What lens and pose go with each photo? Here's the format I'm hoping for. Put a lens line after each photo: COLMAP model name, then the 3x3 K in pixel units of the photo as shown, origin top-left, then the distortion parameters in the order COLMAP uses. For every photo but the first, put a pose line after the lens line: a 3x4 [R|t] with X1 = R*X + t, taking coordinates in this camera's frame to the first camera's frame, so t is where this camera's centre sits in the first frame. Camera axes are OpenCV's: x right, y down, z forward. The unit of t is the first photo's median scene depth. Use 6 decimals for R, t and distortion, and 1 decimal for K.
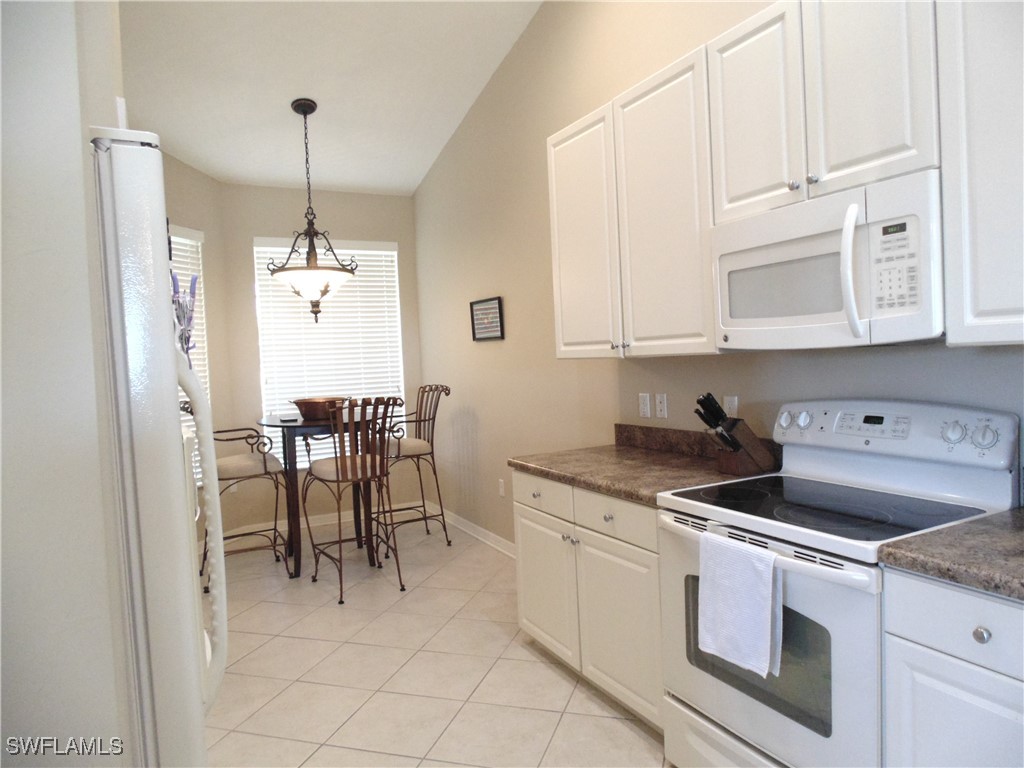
lens RADIAL K [[678.6, 0, 517.8], [0, 678.6, 378.5], [0, 0, 1]] dist [-0.012573, -0.004907]
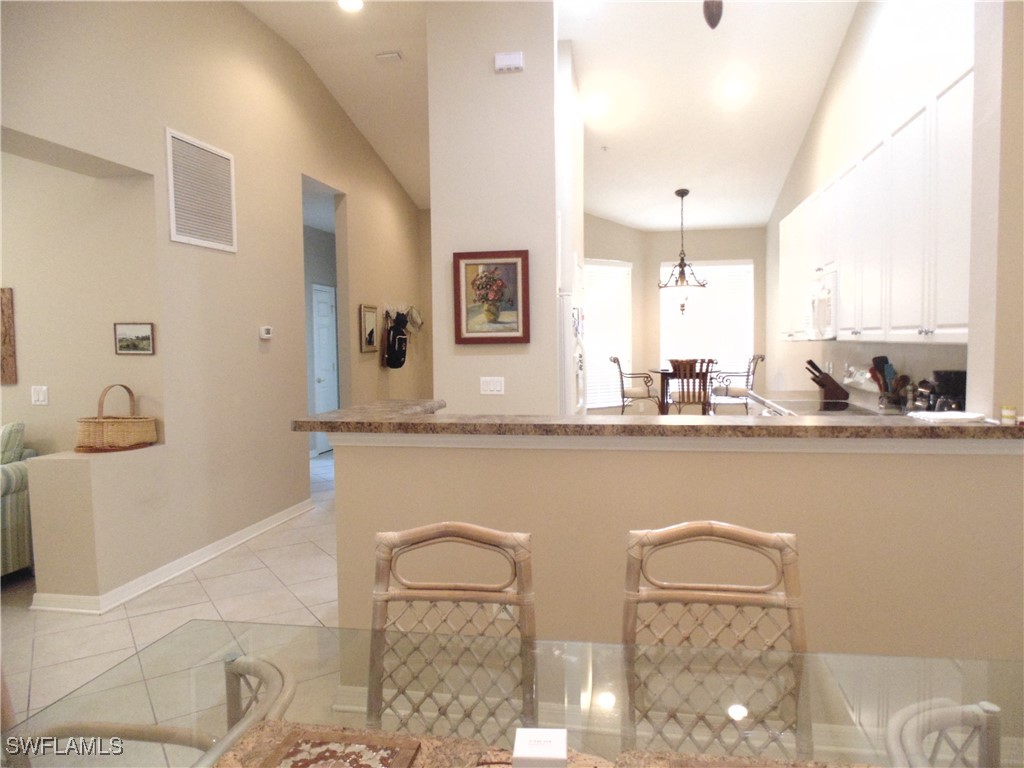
lens RADIAL K [[678.6, 0, 518.9], [0, 678.6, 384.4], [0, 0, 1]] dist [-0.012573, -0.004907]
pose [[0.781888, 0.069755, -0.619505, 0.803238], [-0.038950, 0.997245, 0.063129, 0.001578], [0.622201, -0.025230, 0.782450, -1.099401]]
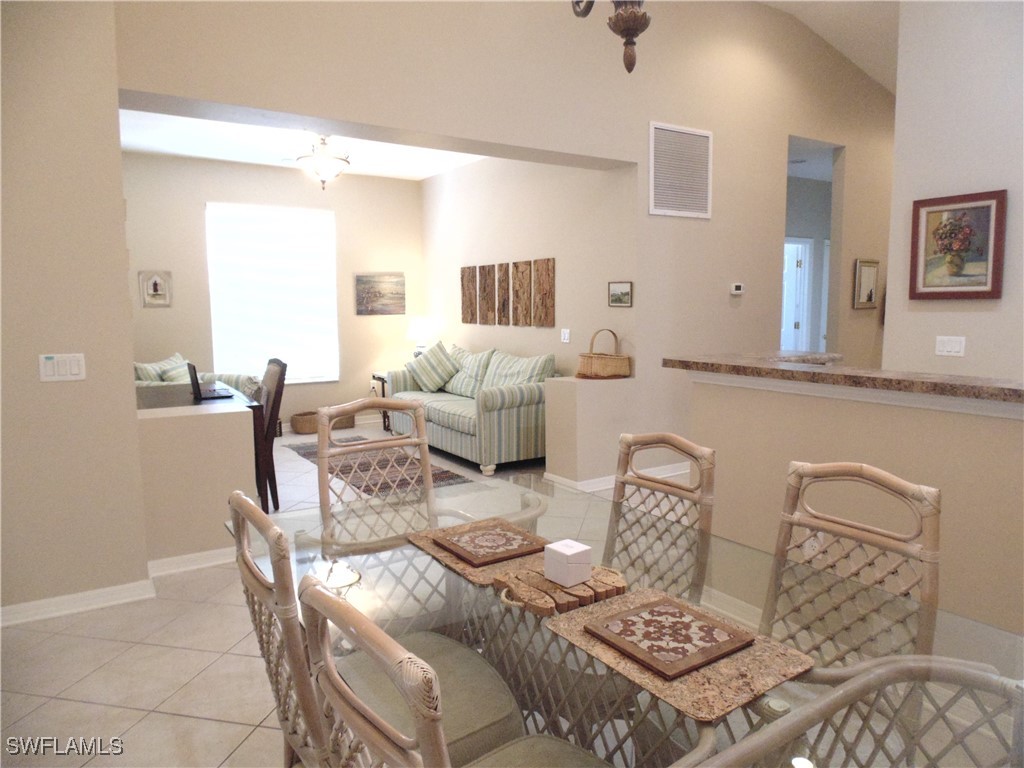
lens RADIAL K [[678.6, 0, 521.2], [0, 678.6, 382.6], [0, 0, 1]] dist [-0.012573, -0.004907]
pose [[0.094580, 0.152731, -0.983731, 1.120462], [-0.028599, 0.988170, 0.150671, -0.005826], [0.995106, 0.013883, 0.097829, -0.921117]]
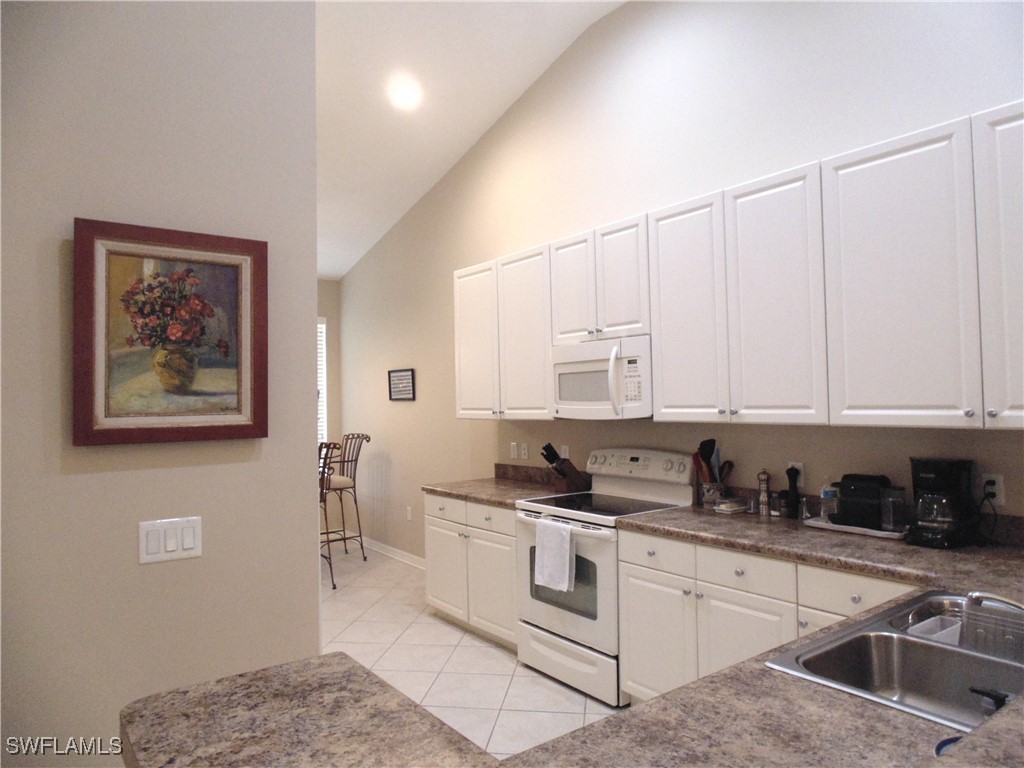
lens RADIAL K [[678.6, 0, 519.9], [0, 678.6, 384.8], [0, 0, 1]] dist [-0.012573, -0.004907]
pose [[0.985826, 0.029973, 0.165074, -0.064603], [-0.019603, 0.997751, -0.064093, -0.012056], [-0.166624, 0.059949, 0.984197, -0.594373]]
